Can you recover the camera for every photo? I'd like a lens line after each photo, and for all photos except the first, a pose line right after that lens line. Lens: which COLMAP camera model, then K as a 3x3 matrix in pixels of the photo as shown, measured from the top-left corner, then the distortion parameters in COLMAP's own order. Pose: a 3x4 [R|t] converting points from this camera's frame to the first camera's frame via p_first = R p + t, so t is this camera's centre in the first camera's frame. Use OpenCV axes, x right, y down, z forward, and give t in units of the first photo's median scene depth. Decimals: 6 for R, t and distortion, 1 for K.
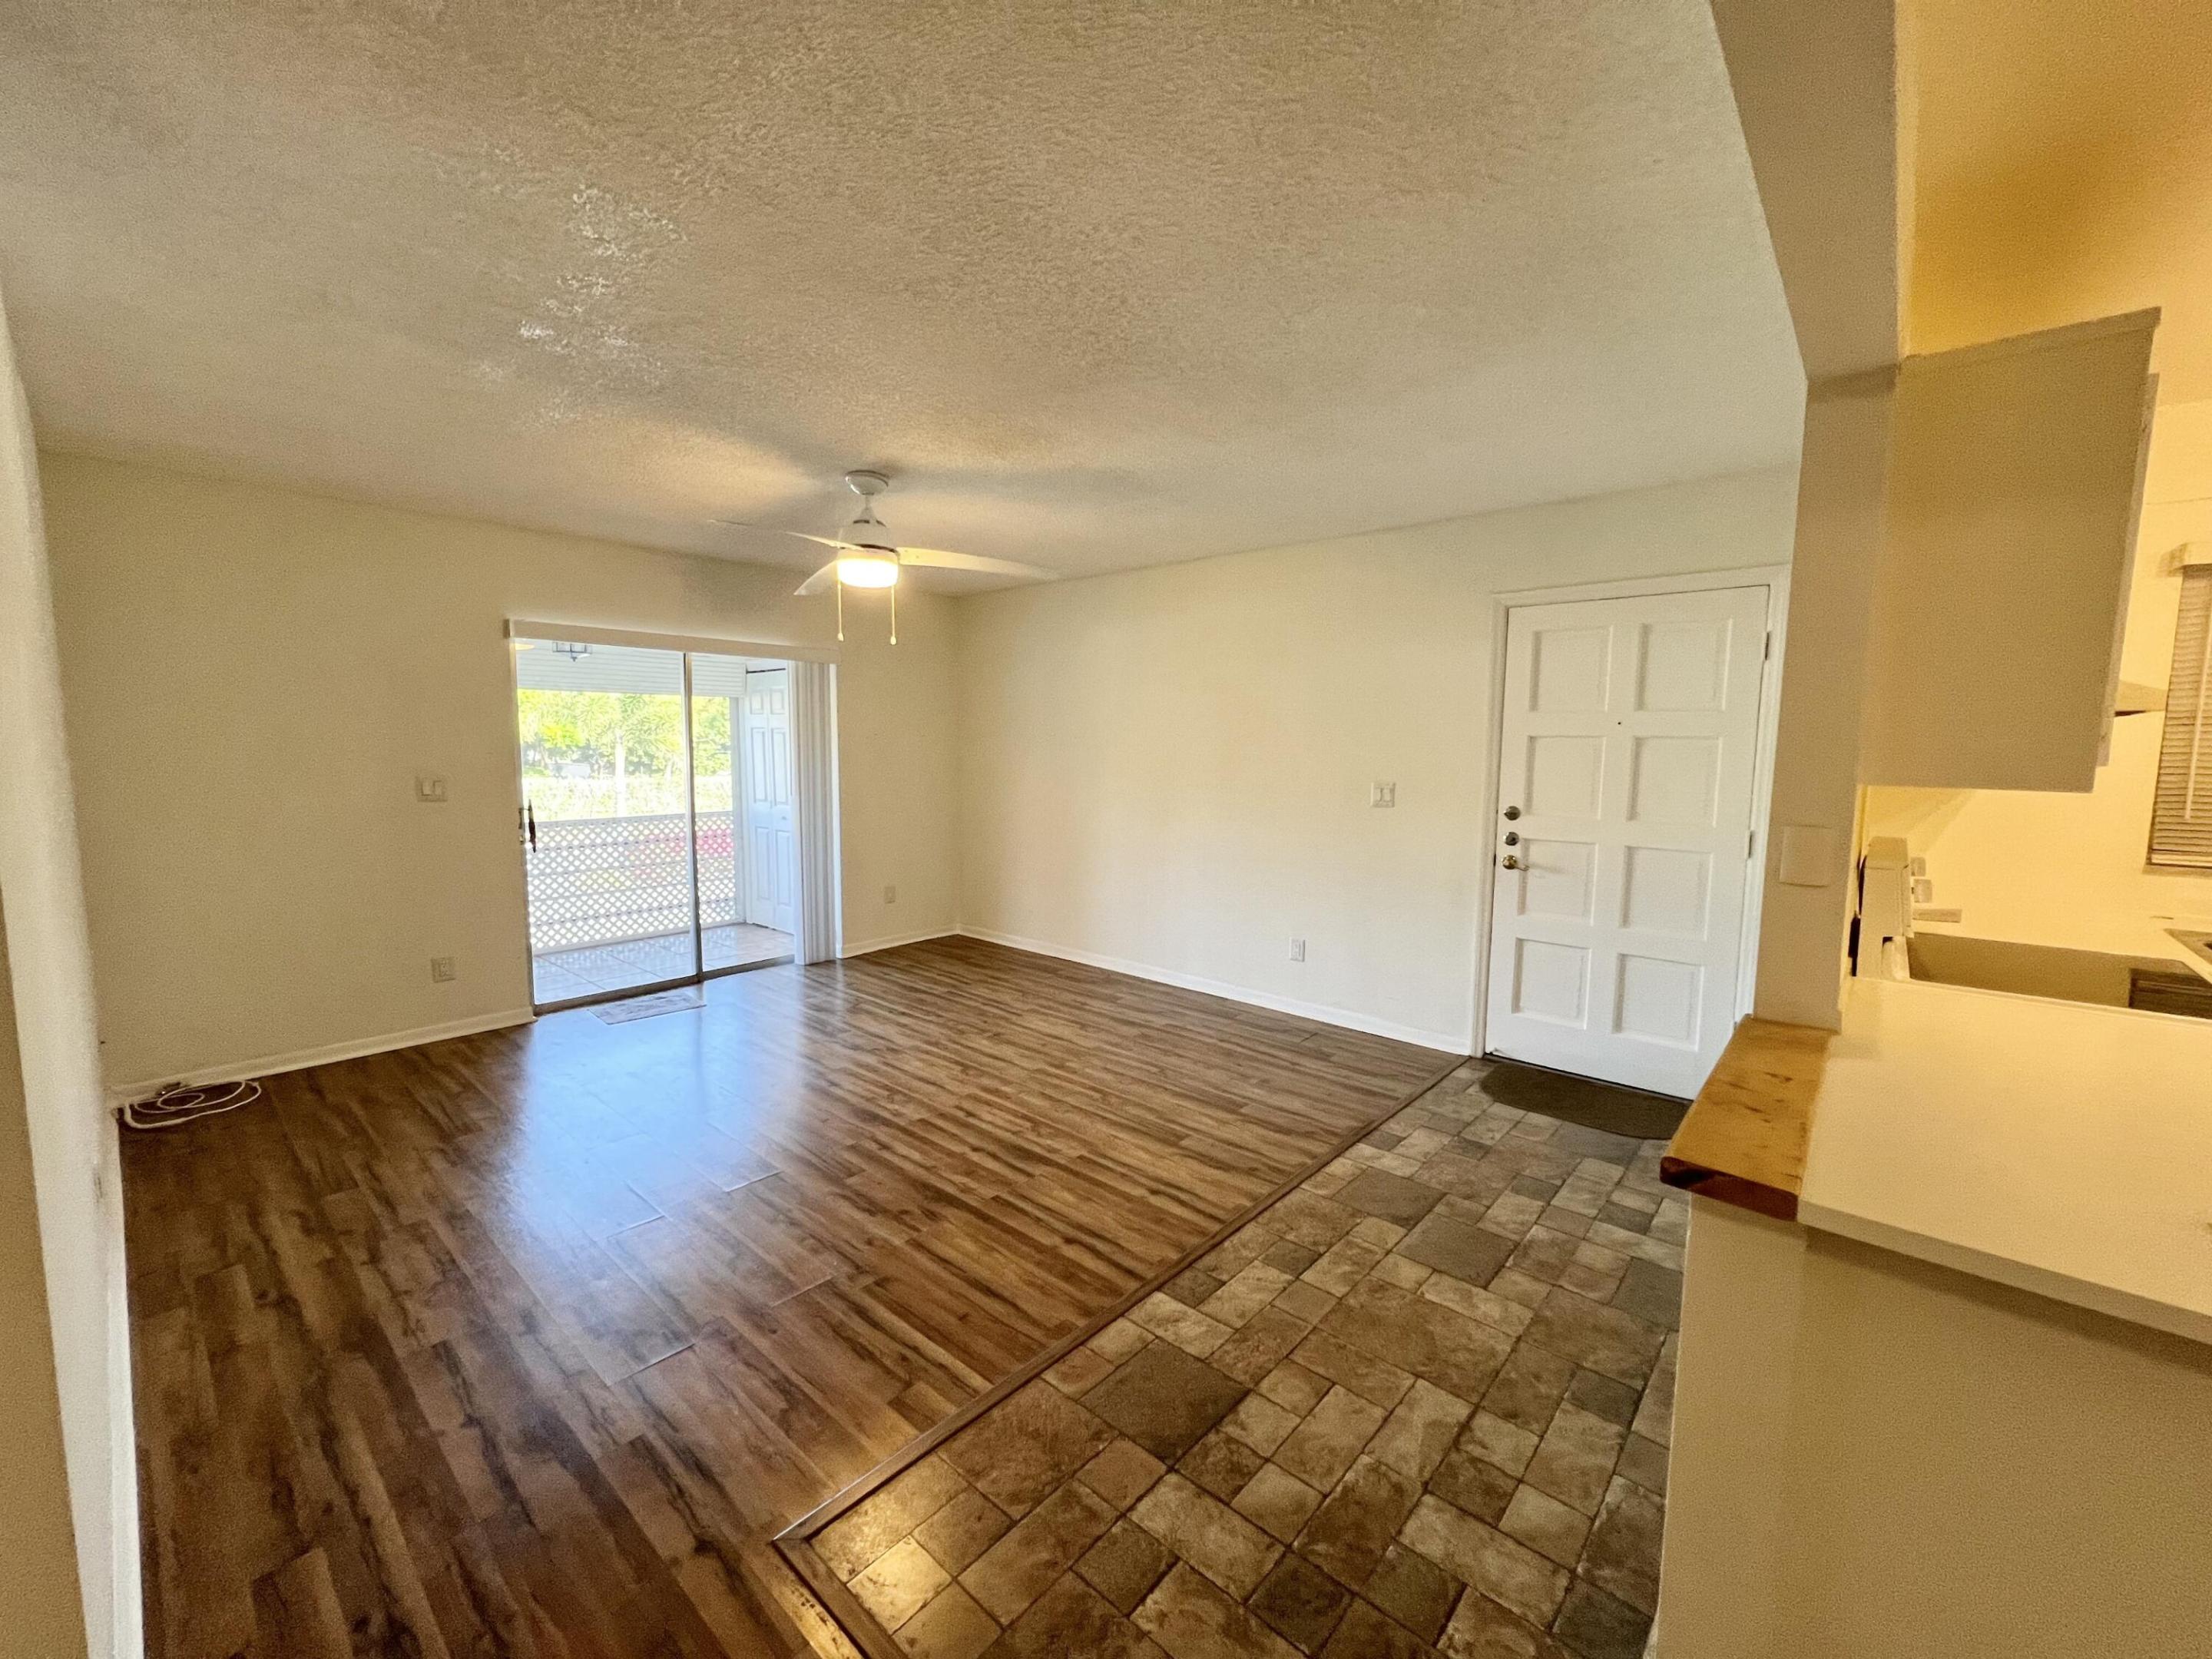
lens RADIAL K [[881.4, 0, 1101.3], [0, 881.4, 829.0], [0, 0, 1]] dist [0.000870, -0.000055]
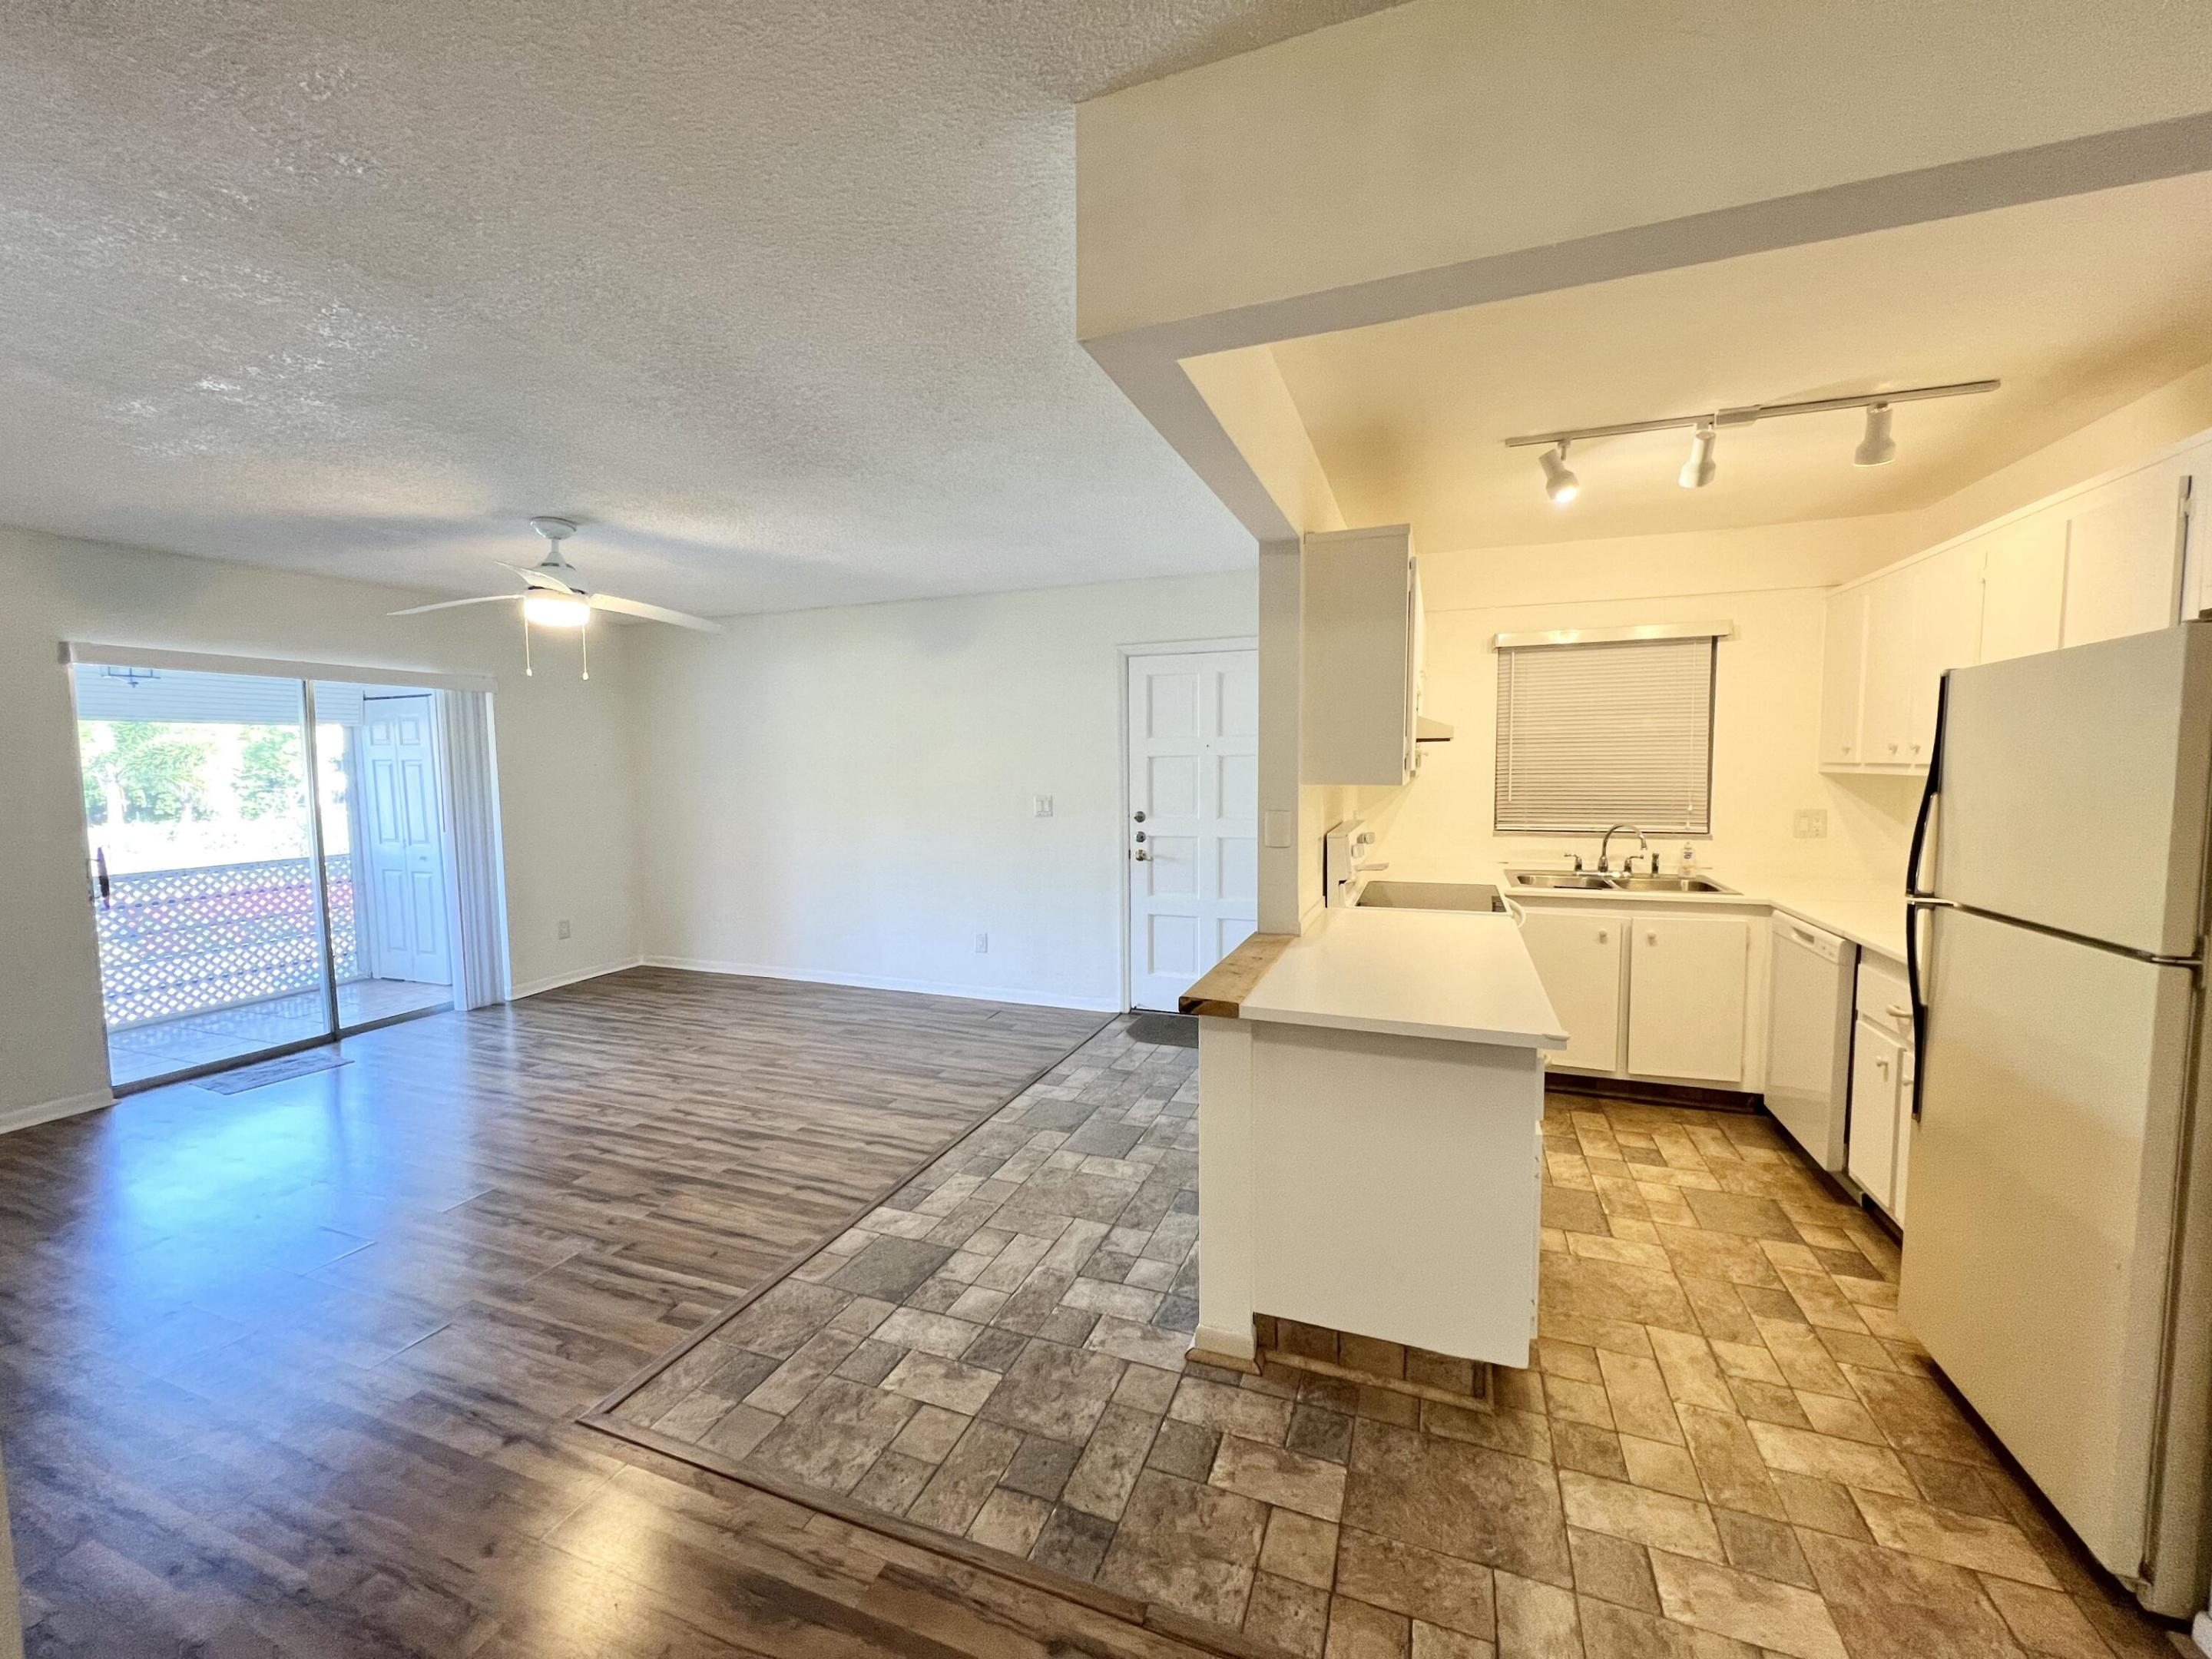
lens RADIAL K [[881.4, 0, 1100.6], [0, 881.4, 828.9], [0, 0, 1]] dist [0.000870, -0.000055]
pose [[0.936664, -0.045309, 0.347285, -0.038306], [0.054030, 0.998420, -0.015464, 0.019937], [-0.346035, 0.033249, 0.937632, -0.218390]]
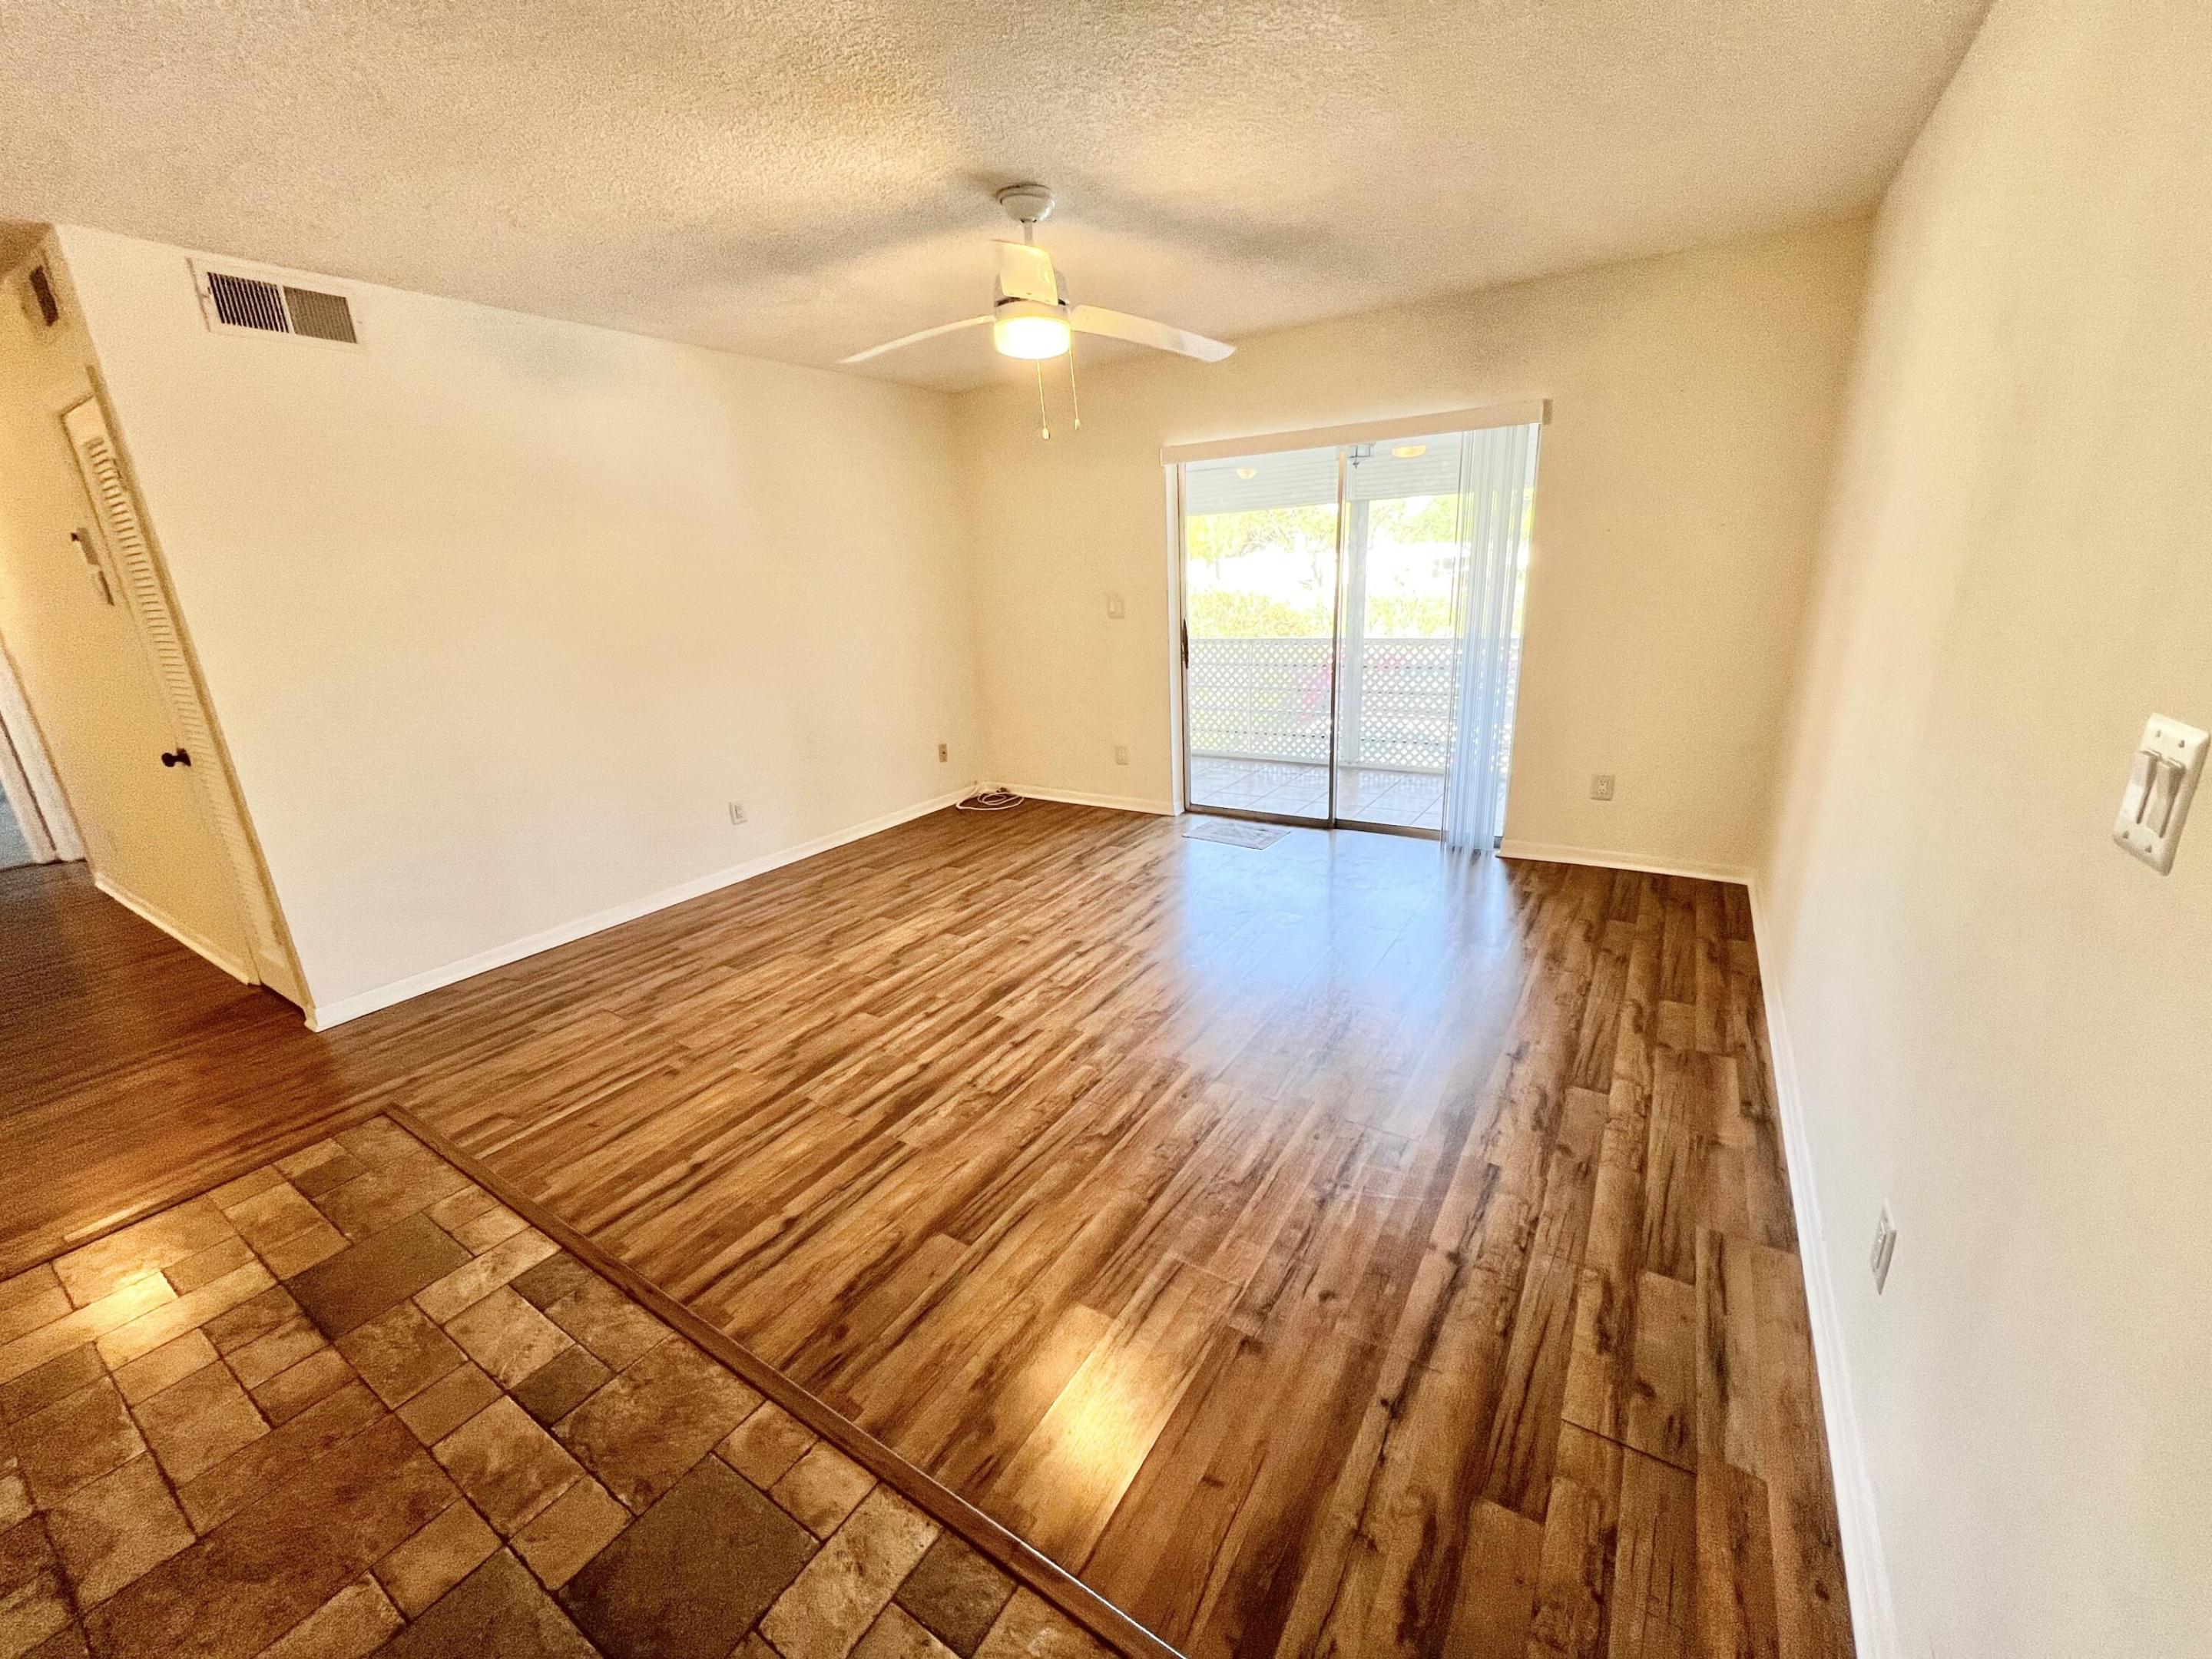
lens RADIAL K [[881.4, 0, 1102.7], [0, 881.4, 829.4], [0, 0, 1]] dist [0.000870, -0.000055]
pose [[0.153302, 0.270909, -0.950319, 0.630835], [-0.051967, 0.962567, 0.266017, -0.095055], [0.986812, 0.008605, 0.161642, 1.018941]]
